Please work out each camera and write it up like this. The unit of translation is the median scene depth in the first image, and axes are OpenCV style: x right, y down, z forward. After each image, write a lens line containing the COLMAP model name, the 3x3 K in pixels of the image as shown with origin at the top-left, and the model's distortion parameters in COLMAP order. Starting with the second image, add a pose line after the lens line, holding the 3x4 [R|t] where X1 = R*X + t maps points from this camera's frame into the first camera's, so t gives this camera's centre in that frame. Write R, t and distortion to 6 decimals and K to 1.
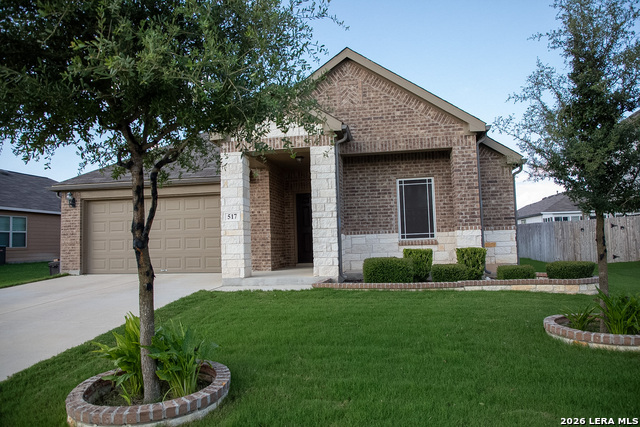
lens RADIAL K [[444.2, 0, 320.0], [0, 444.2, 213.5], [0, 0, 1]] dist [-0.071768, 0.046991]
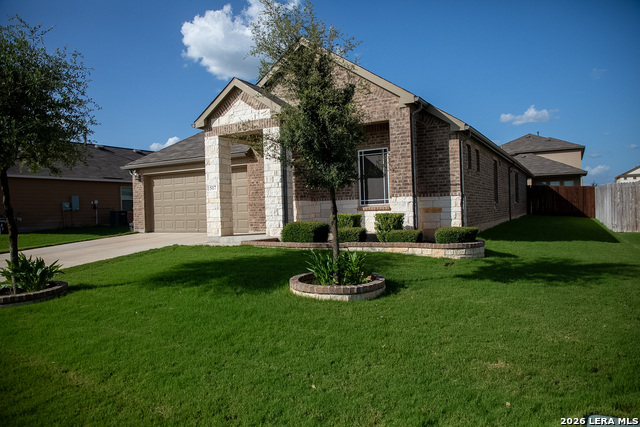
lens RADIAL K [[444.2, 0, 320.0], [0, 444.2, 213.5], [0, 0, 1]] dist [-0.071768, 0.046991]
pose [[0.938407, 0.002606, -0.345521, 0.514353], [0.027110, 0.996334, 0.081142, -0.014753], [0.344466, -0.085511, 0.934896, -0.081114]]
